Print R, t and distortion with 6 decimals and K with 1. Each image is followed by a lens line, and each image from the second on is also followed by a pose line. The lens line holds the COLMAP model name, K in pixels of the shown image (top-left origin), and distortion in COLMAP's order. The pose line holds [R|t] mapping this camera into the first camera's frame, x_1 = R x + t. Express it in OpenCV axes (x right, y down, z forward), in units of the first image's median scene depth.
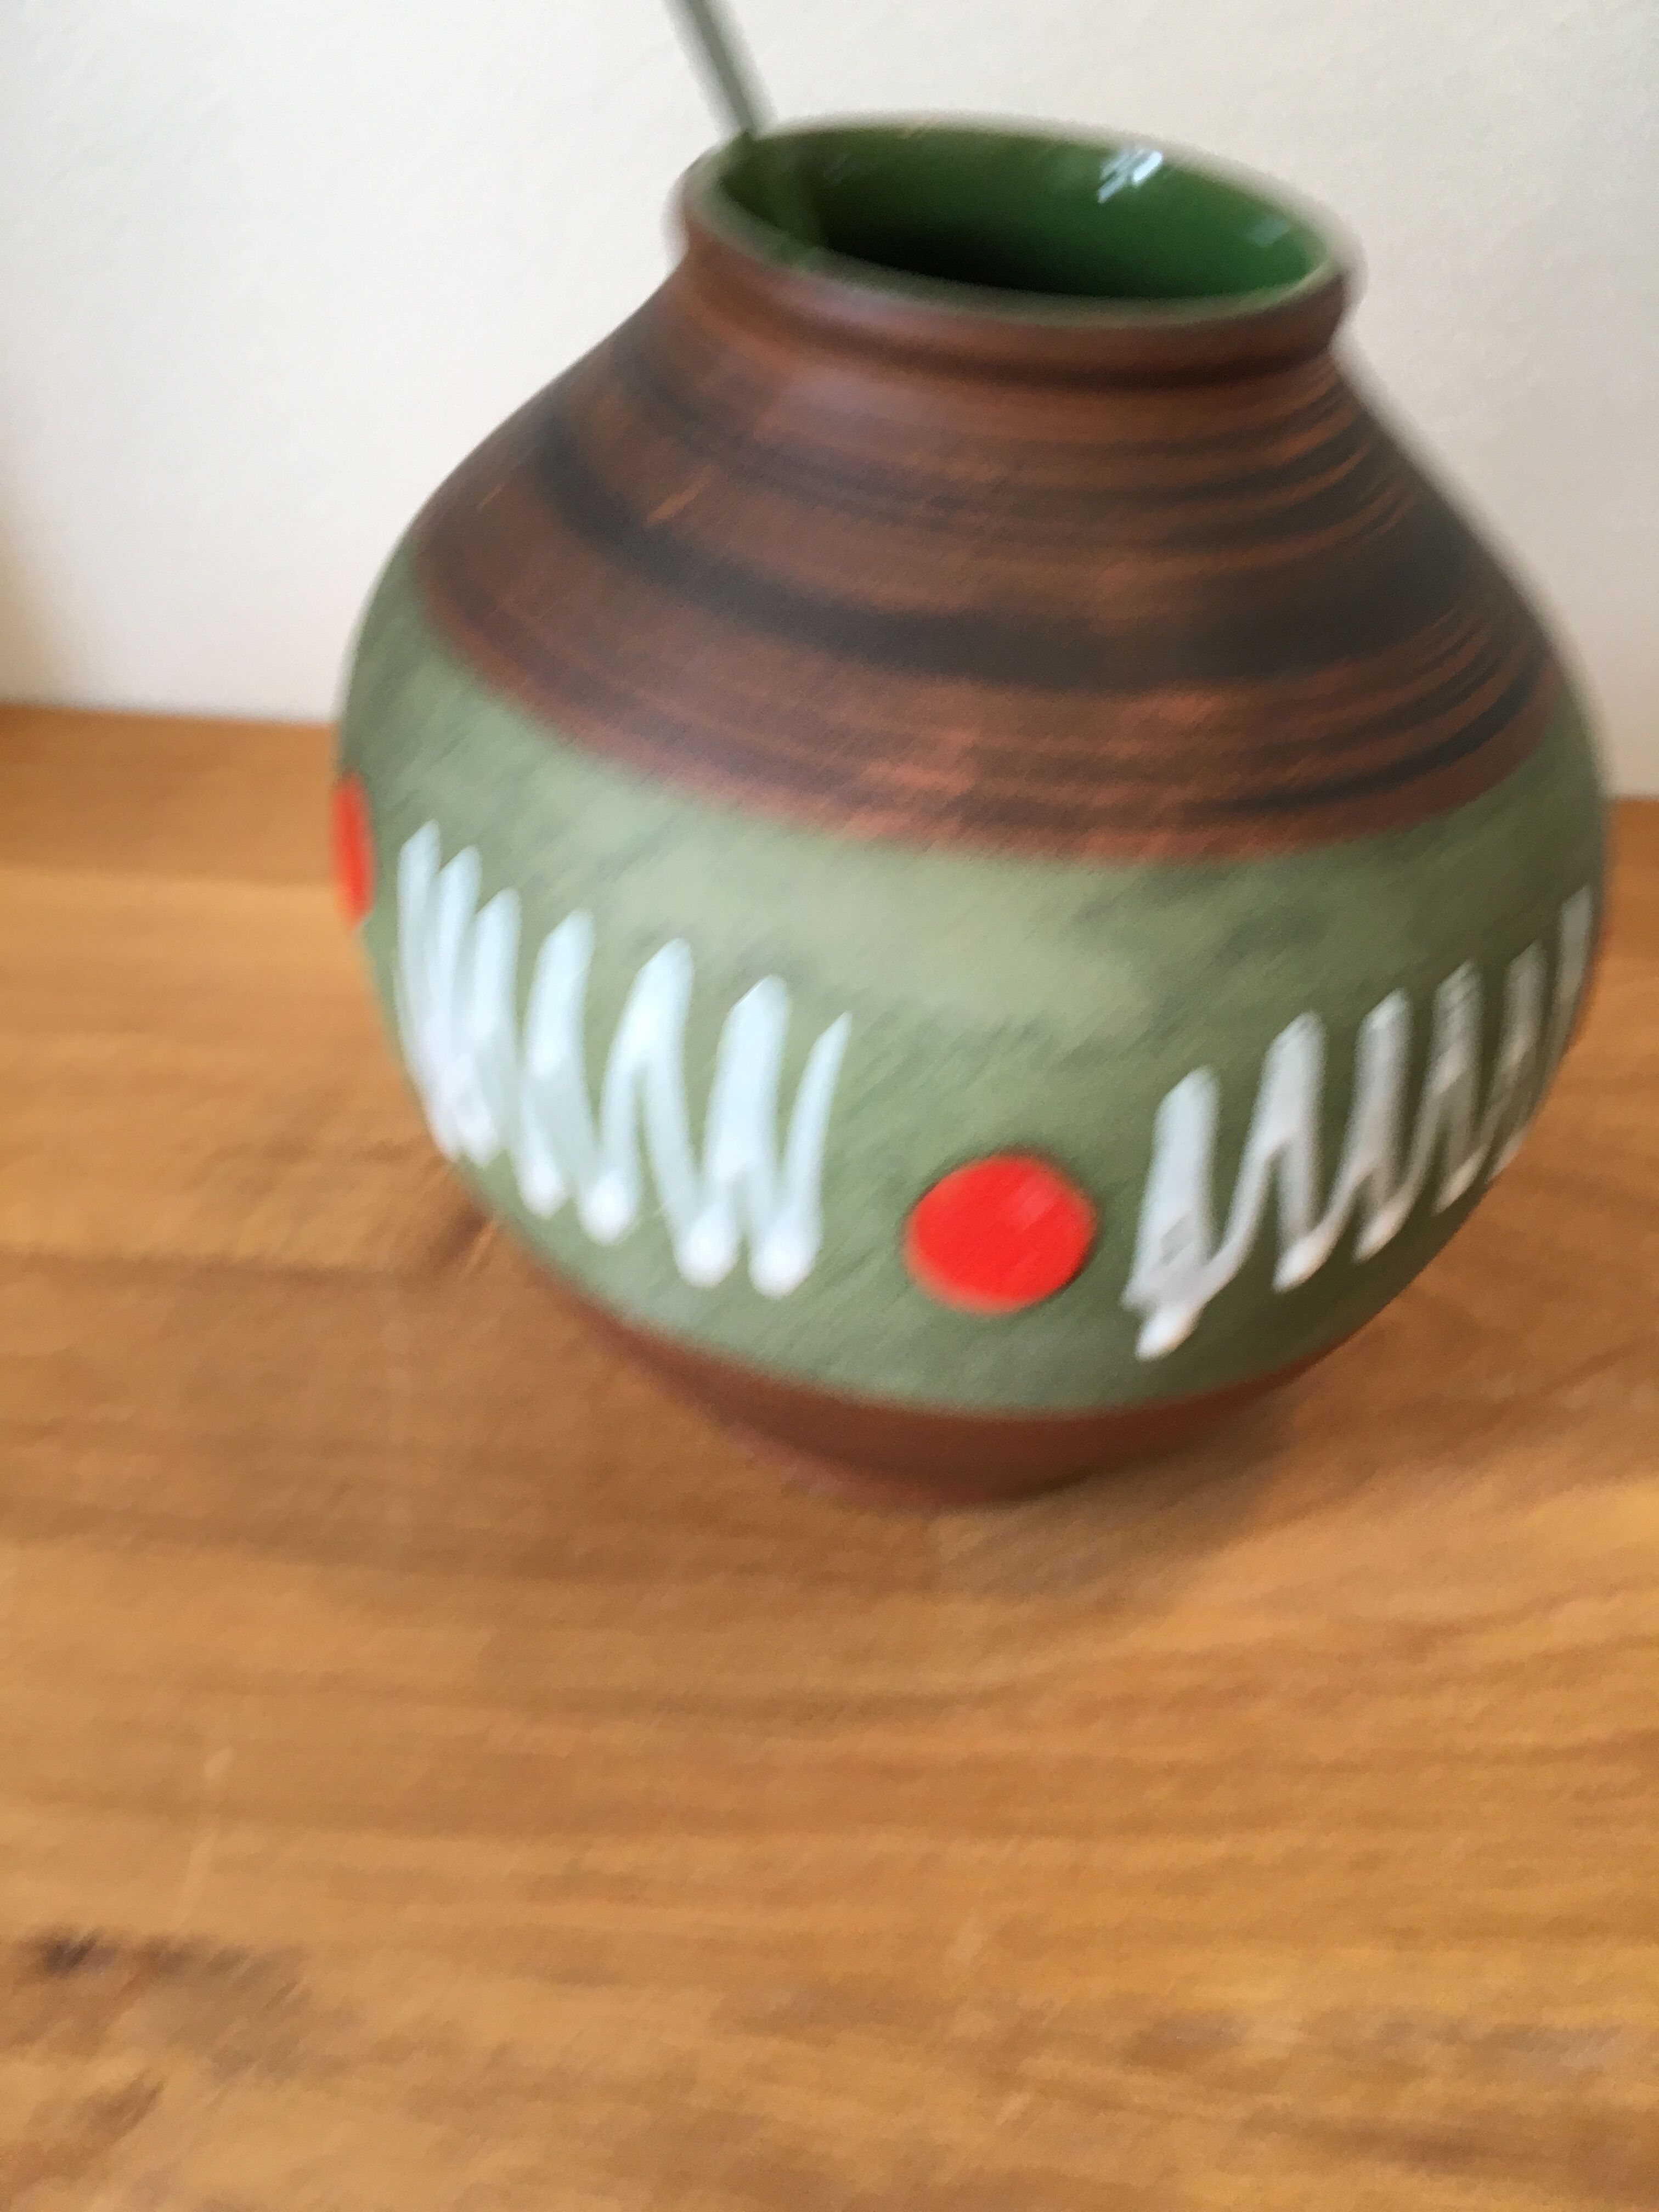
lens RADIAL K [[2011.6, 0, 829.5], [0, 2011.6, 1106.0], [0, 0, 1]] dist [0.068041, -0.187607]
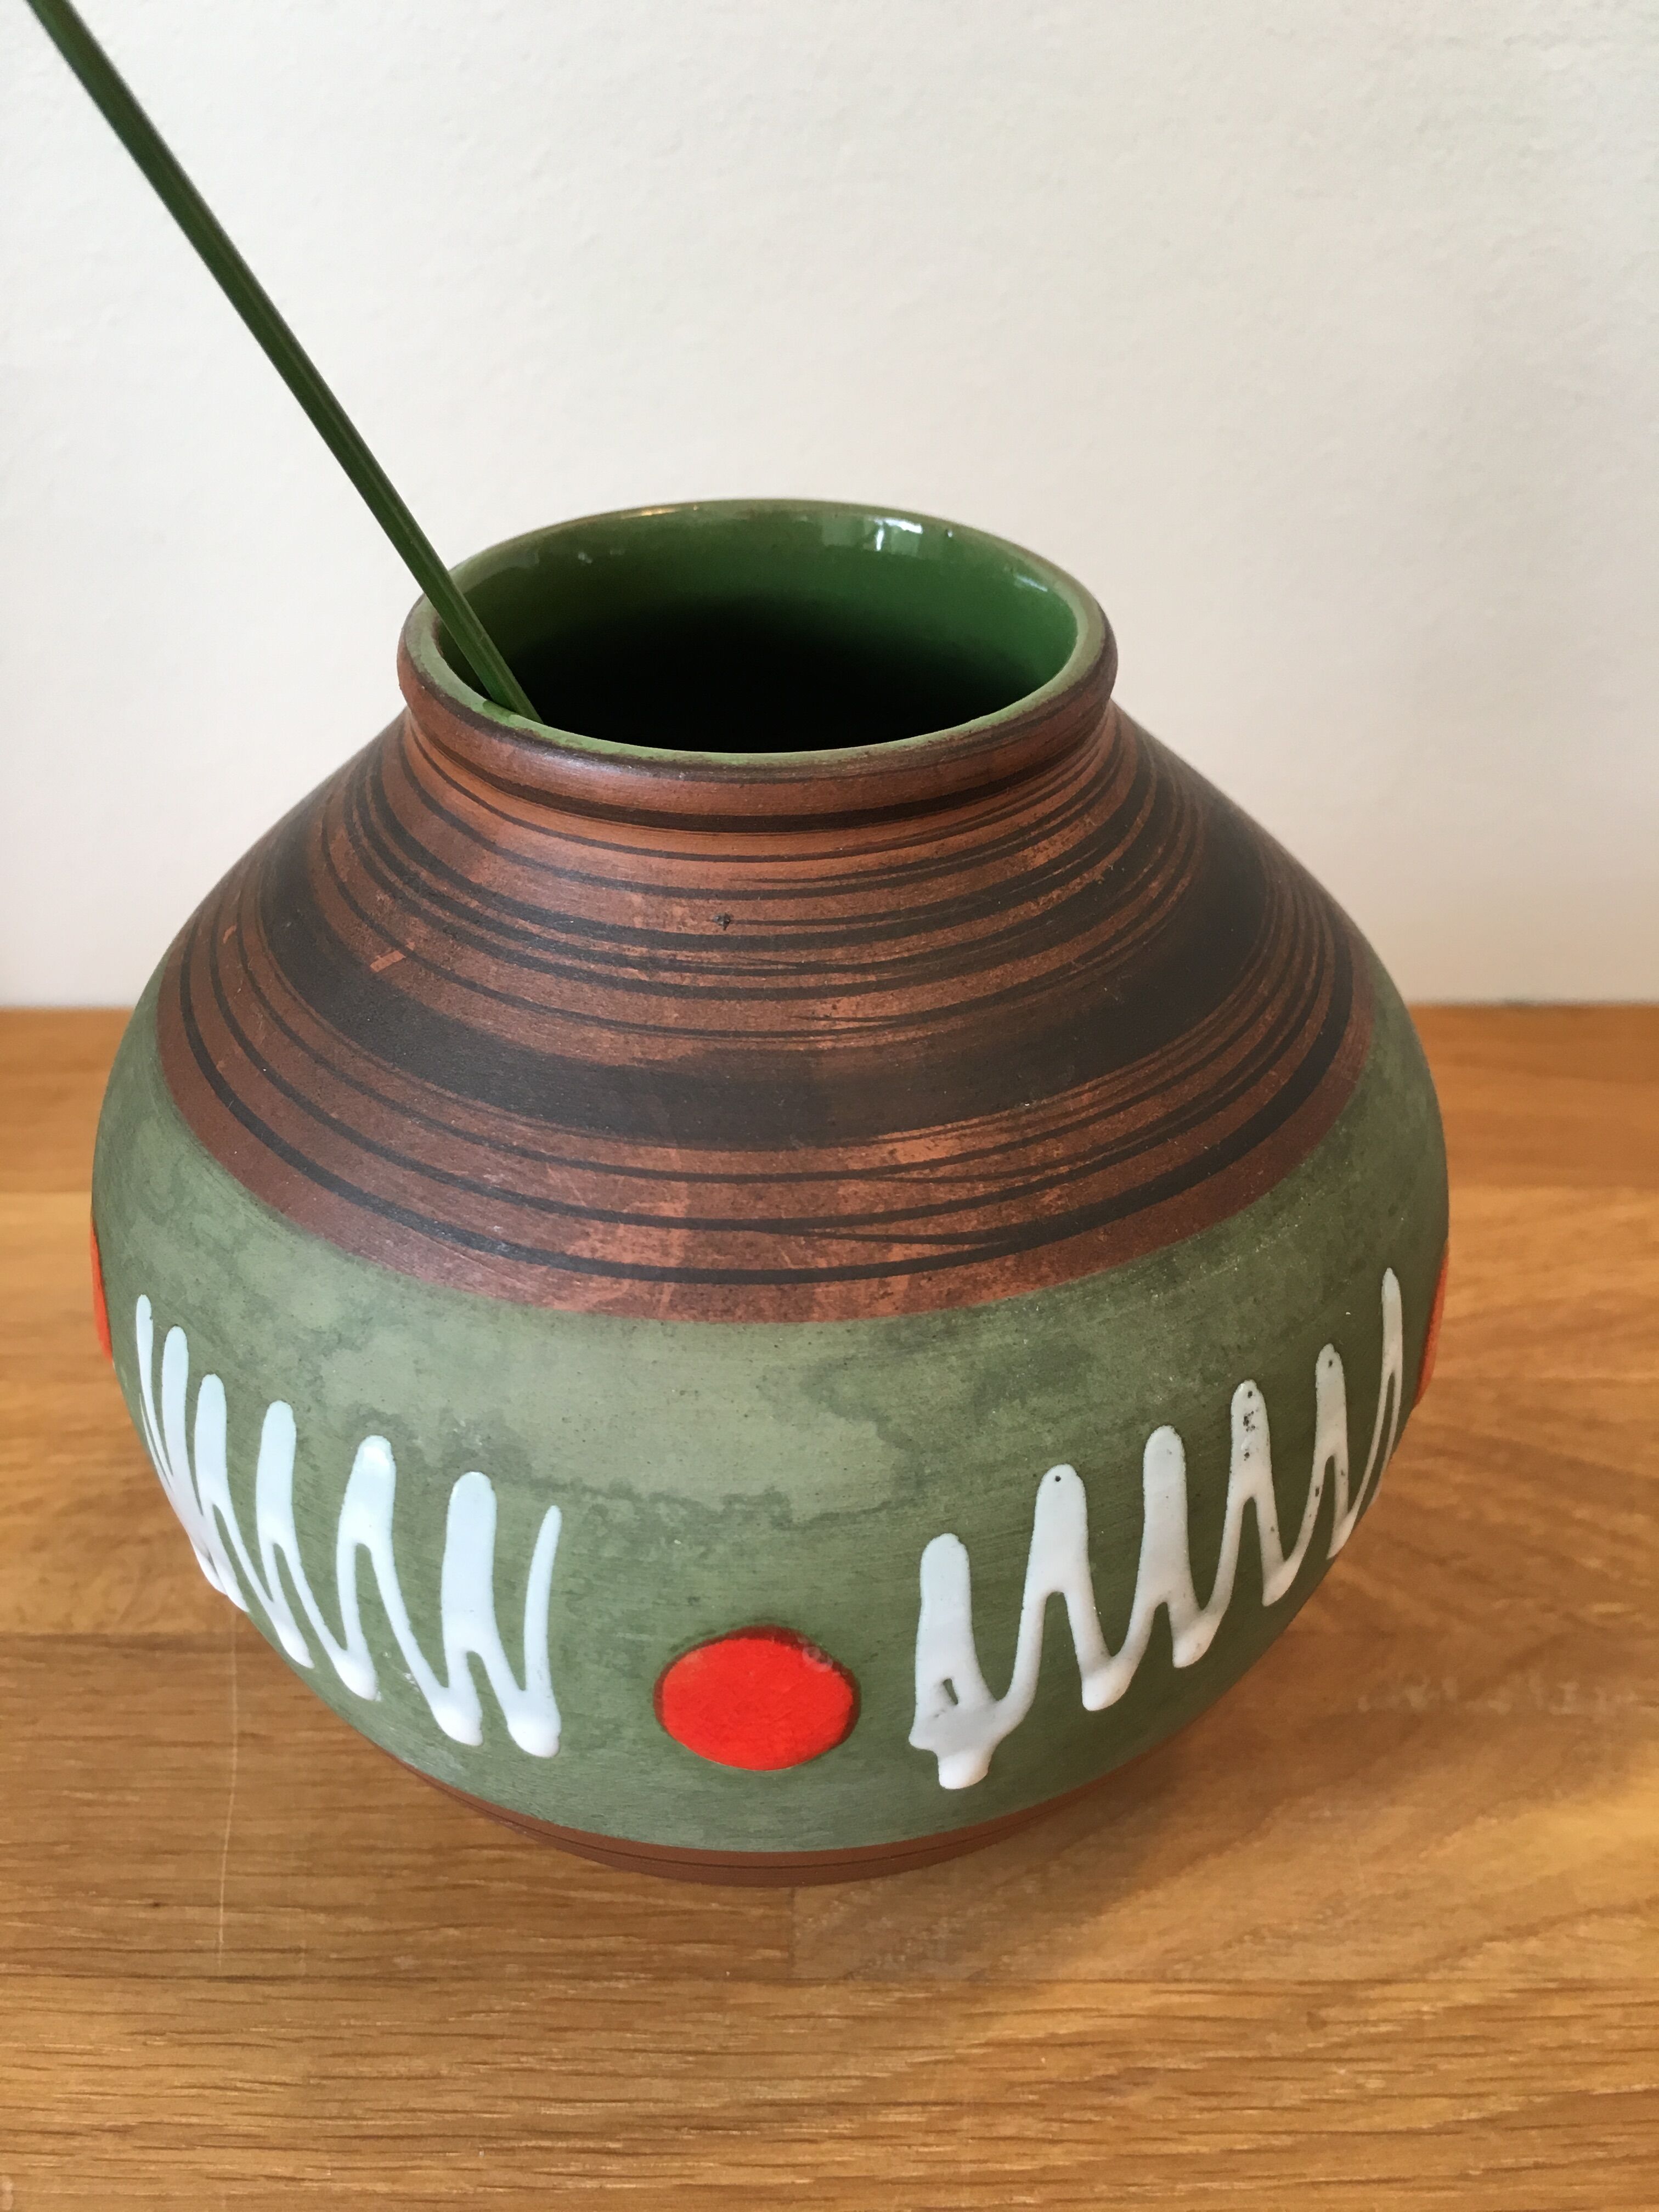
lens RADIAL K [[2011.6, 0, 829.5], [0, 2011.6, 1106.0], [0, 0, 1]] dist [0.068041, -0.187607]
pose [[0.999116, -0.035964, -0.021778, 0.140343], [0.034503, 0.997346, -0.064111, -0.143724], [0.024026, 0.063303, 0.997705, 0.034405]]
